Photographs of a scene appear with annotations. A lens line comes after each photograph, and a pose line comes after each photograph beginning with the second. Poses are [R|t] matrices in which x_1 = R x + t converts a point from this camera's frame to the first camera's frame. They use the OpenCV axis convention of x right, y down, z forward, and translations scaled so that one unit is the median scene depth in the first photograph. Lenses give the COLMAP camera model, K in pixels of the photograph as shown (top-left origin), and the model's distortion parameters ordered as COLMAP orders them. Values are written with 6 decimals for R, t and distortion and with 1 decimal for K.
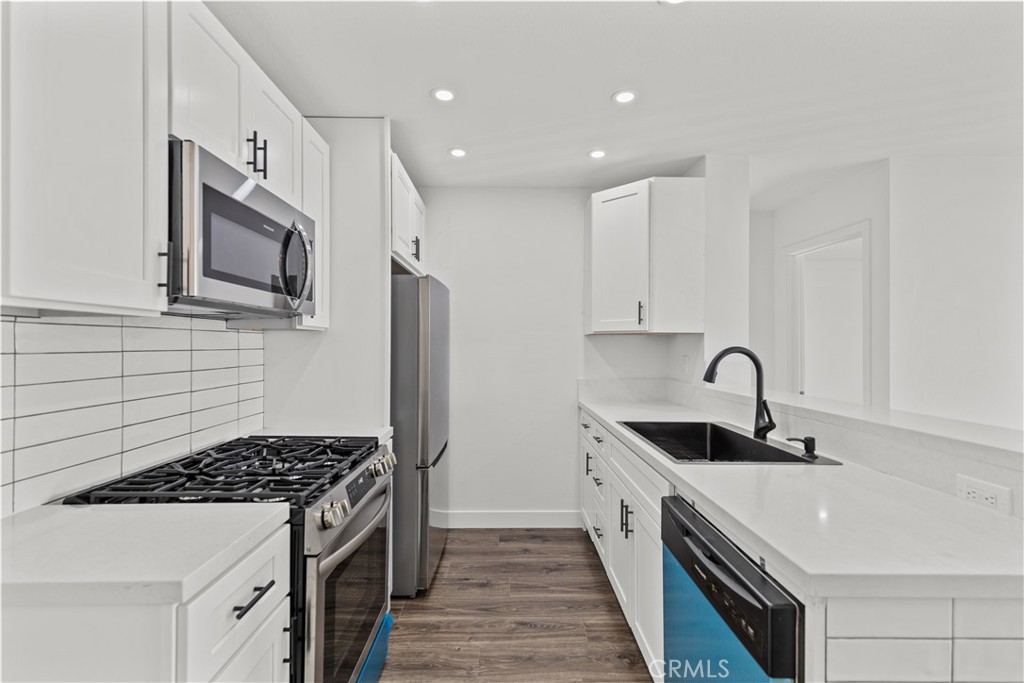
lens RADIAL K [[456.5, 0, 508.7], [0, 456.5, 342.5], [0, 0, 1]] dist [0.005077, 0.000179]
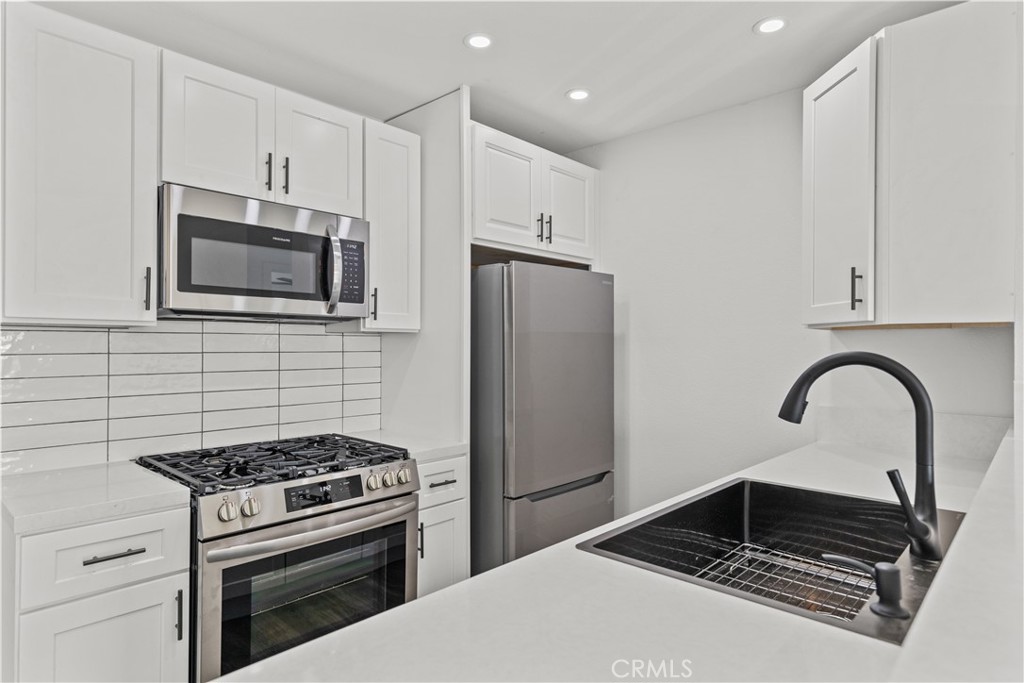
lens RADIAL K [[579.6, 0, 512.0], [0, 579.6, 341.5], [0, 0, 1]] dist [0.002044, 0.000008]
pose [[0.726773, -0.006497, -0.686847, 0.630516], [0.003130, 0.999976, -0.006148, 0.001175], [0.686870, 0.002319, 0.726776, 0.301323]]
